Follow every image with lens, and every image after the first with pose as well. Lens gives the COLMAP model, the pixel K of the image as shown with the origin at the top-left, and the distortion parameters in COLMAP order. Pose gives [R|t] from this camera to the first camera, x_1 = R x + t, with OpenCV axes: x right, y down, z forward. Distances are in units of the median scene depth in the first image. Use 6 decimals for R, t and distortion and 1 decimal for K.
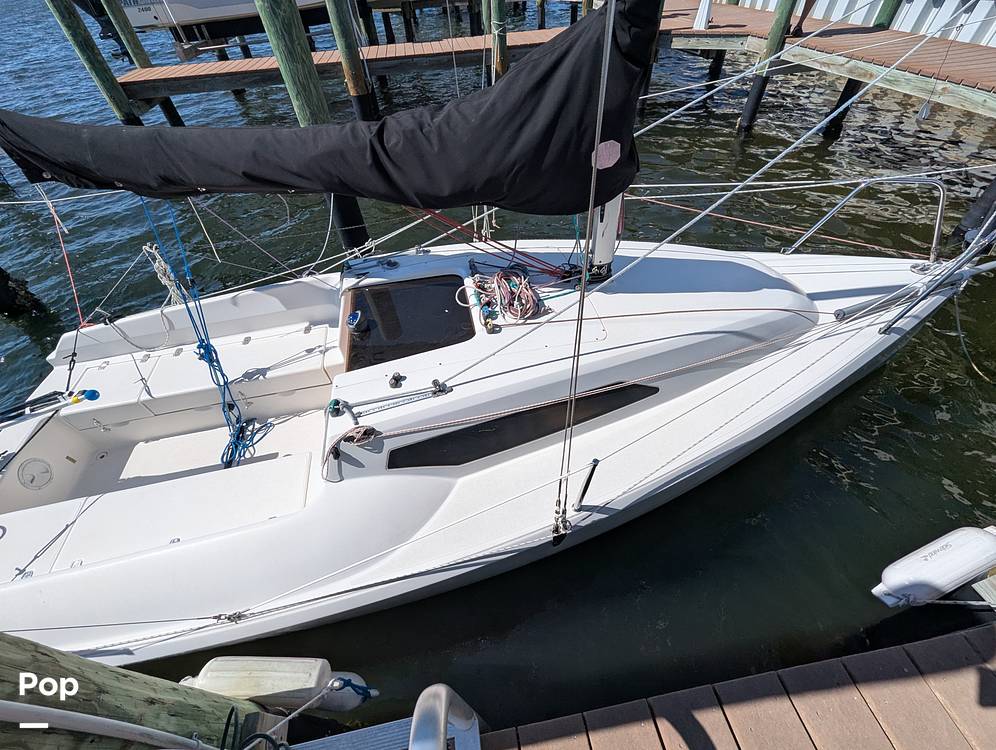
lens RADIAL K [[405.7, 0, 498.0], [0, 405.7, 375.0], [0, 0, 1]] dist [-0.018311, 0.000535]
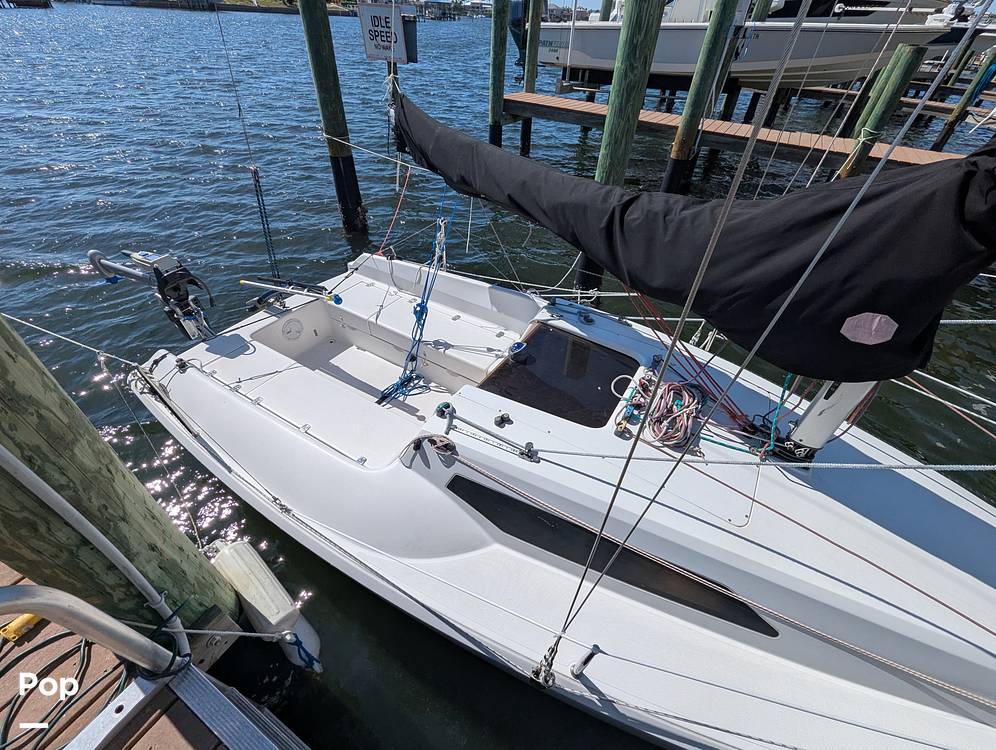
lens RADIAL K [[401.6, 0, 498.0], [0, 401.6, 375.0], [0, 0, 1]] dist [0.002465, -0.007607]
pose [[0.728951, 0.509852, -0.456817, 0.101034], [-0.549549, 0.833740, 0.053610, -0.091984], [0.408200, 0.211965, 0.887944, 0.057251]]
